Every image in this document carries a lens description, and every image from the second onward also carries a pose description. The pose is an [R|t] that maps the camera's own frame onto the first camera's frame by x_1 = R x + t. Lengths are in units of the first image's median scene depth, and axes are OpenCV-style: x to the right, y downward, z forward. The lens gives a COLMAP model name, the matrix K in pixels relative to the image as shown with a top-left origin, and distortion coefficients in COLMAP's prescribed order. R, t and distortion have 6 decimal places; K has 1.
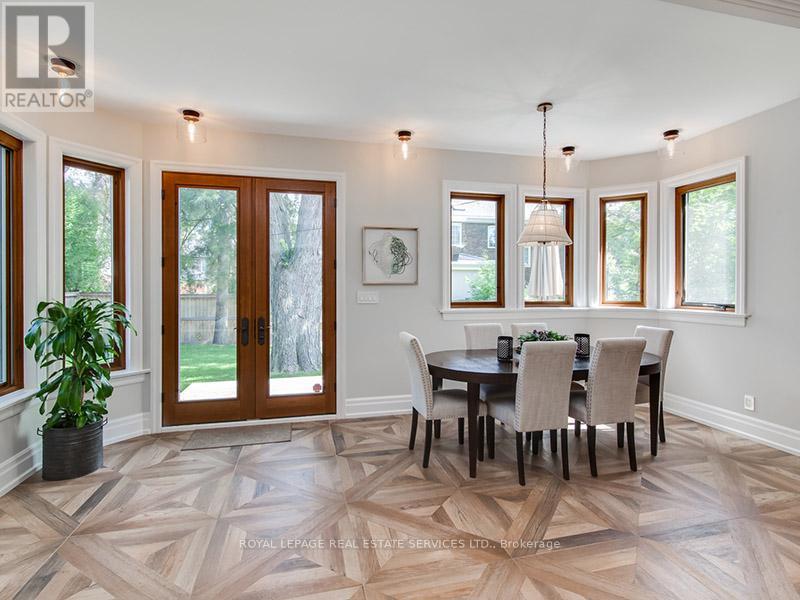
lens RADIAL K [[415.6, 0, 405.7], [0, 415.6, 290.9], [0, 0, 1]] dist [0.000393, -0.000364]
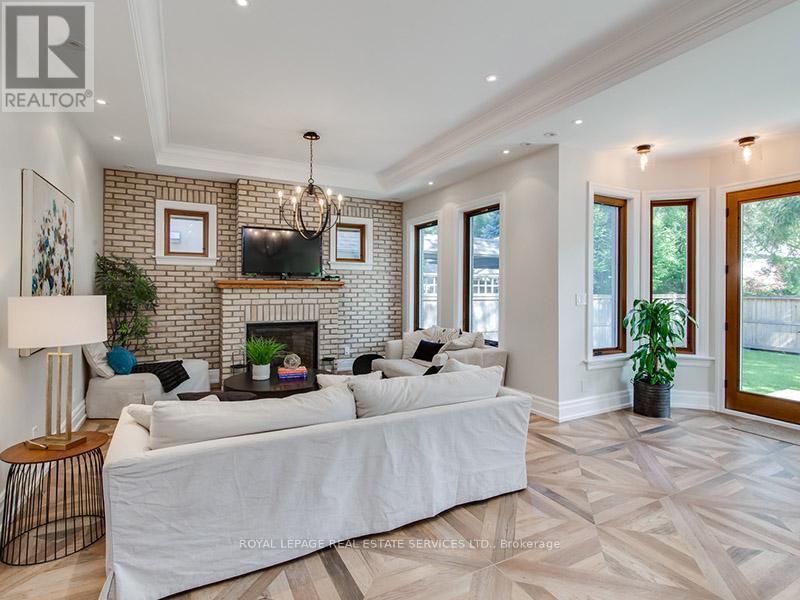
lens RADIAL K [[417.6, 0, 405.3], [0, 417.6, 286.5], [0, 0, 1]] dist [0.000130, -0.000225]
pose [[0.242813, -0.002584, -0.970070, 0.359429], [-0.012904, 0.999899, -0.005894, -0.001178], [0.969987, 0.013949, 0.242755, -0.183194]]
